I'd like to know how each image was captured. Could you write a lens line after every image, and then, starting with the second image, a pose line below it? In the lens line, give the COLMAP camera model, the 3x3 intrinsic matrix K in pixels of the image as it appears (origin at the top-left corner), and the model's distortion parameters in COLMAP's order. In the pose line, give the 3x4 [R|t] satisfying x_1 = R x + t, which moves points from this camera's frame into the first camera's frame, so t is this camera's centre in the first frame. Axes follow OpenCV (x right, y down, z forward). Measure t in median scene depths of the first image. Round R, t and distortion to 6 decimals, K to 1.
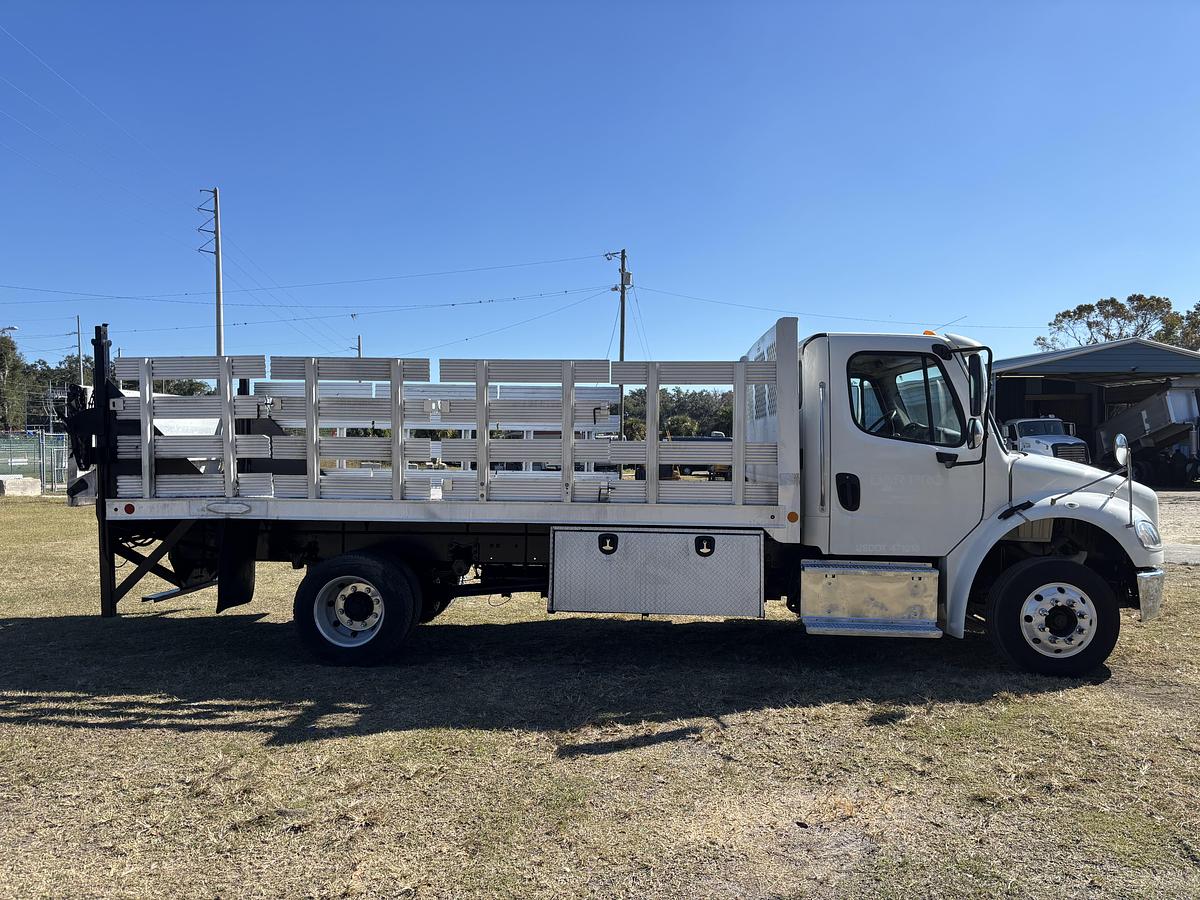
lens RADIAL K [[933.8, 0, 600.0], [0, 933.8, 450.0], [0, 0, 1]] dist [-0.004285, -0.092161]
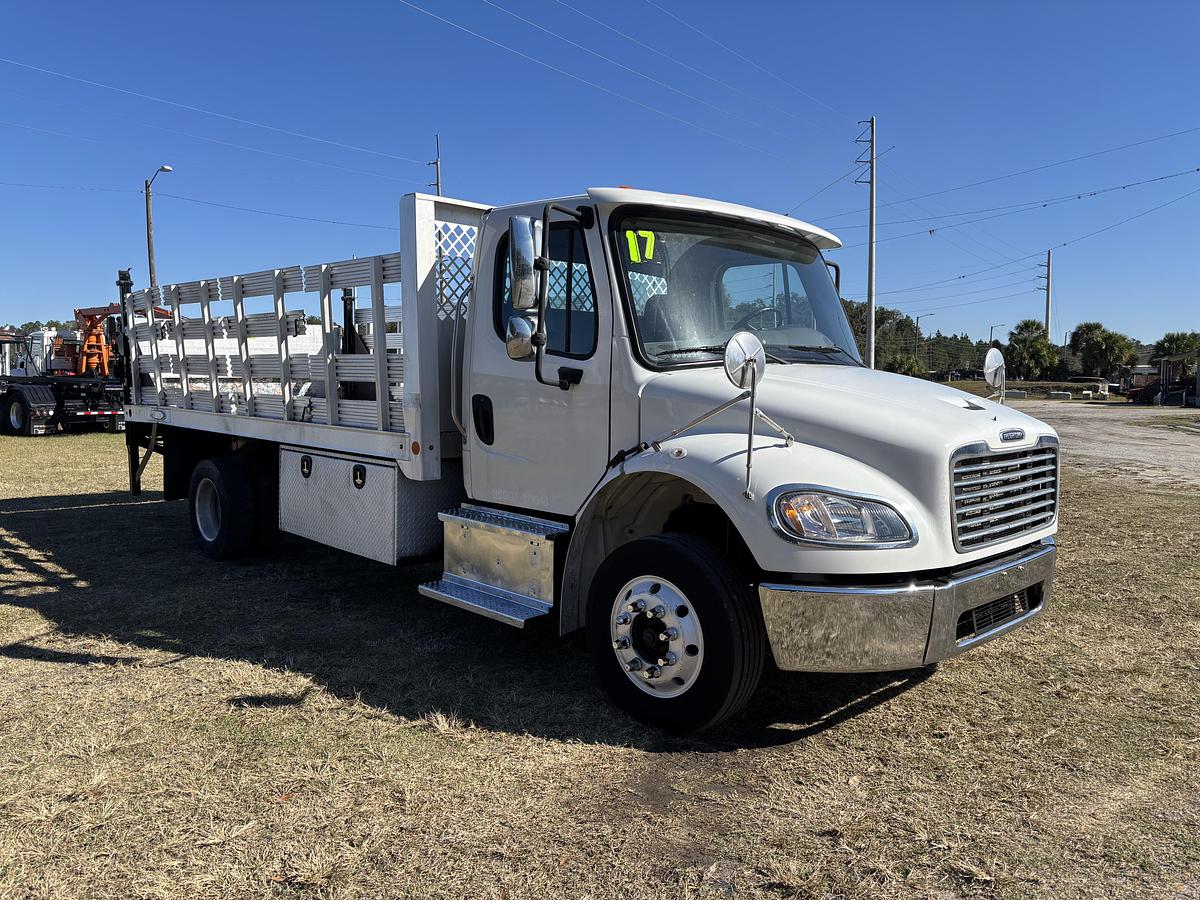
lens RADIAL K [[917.8, 0, 600.6], [0, 917.8, 447.1], [0, 0, 1]] dist [0.045553, -0.054657]
pose [[0.766532, 0.054585, -0.639882, 0.831619], [-0.005631, 0.996914, 0.078296, 0.007606], [0.642181, -0.056413, 0.764474, 0.492584]]
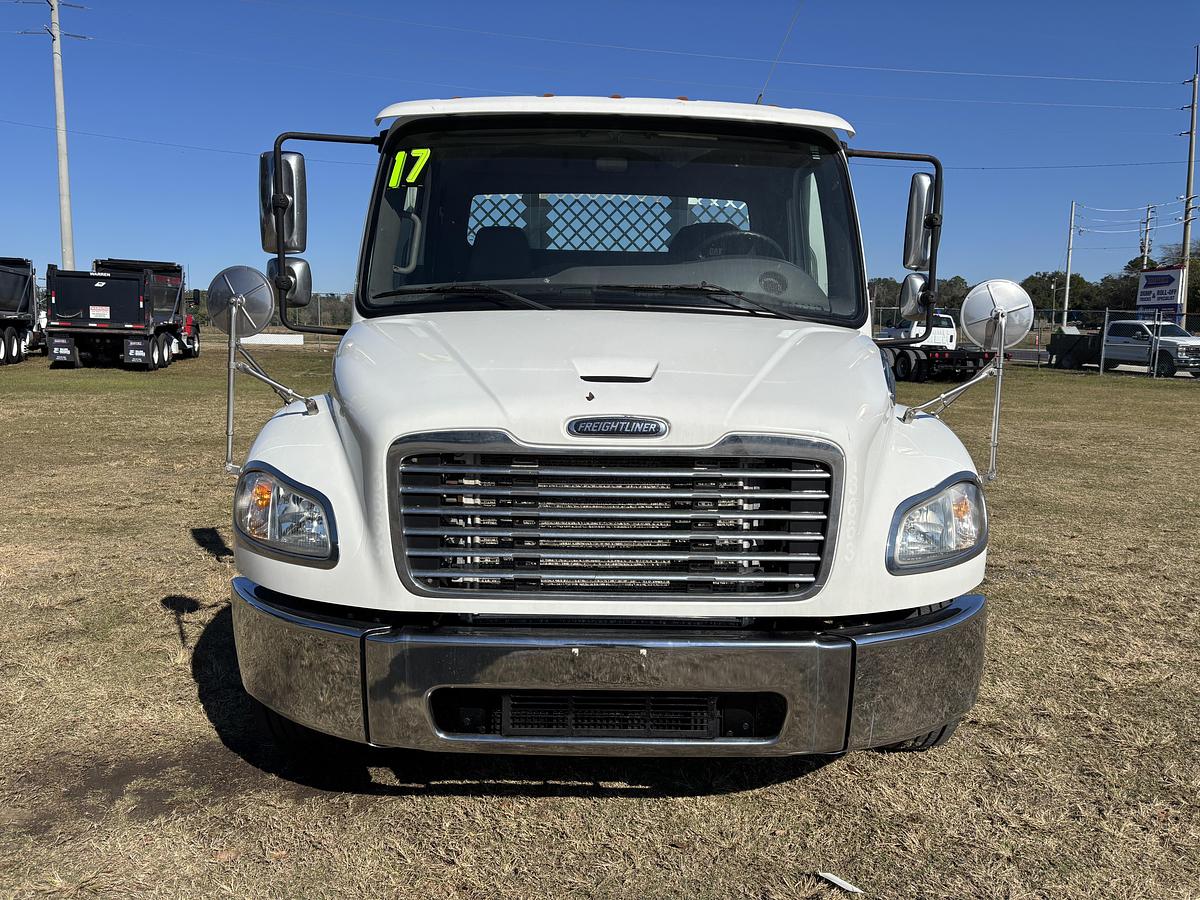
lens RADIAL K [[917.8, 0, 600.6], [0, 917.8, 447.1], [0, 0, 1]] dist [0.045553, -0.054657]
pose [[0.093352, 0.129973, -0.987113, 1.004363], [-0.017167, 0.991505, 0.128928, 0.007840], [0.995485, 0.004910, 0.094791, 1.095418]]
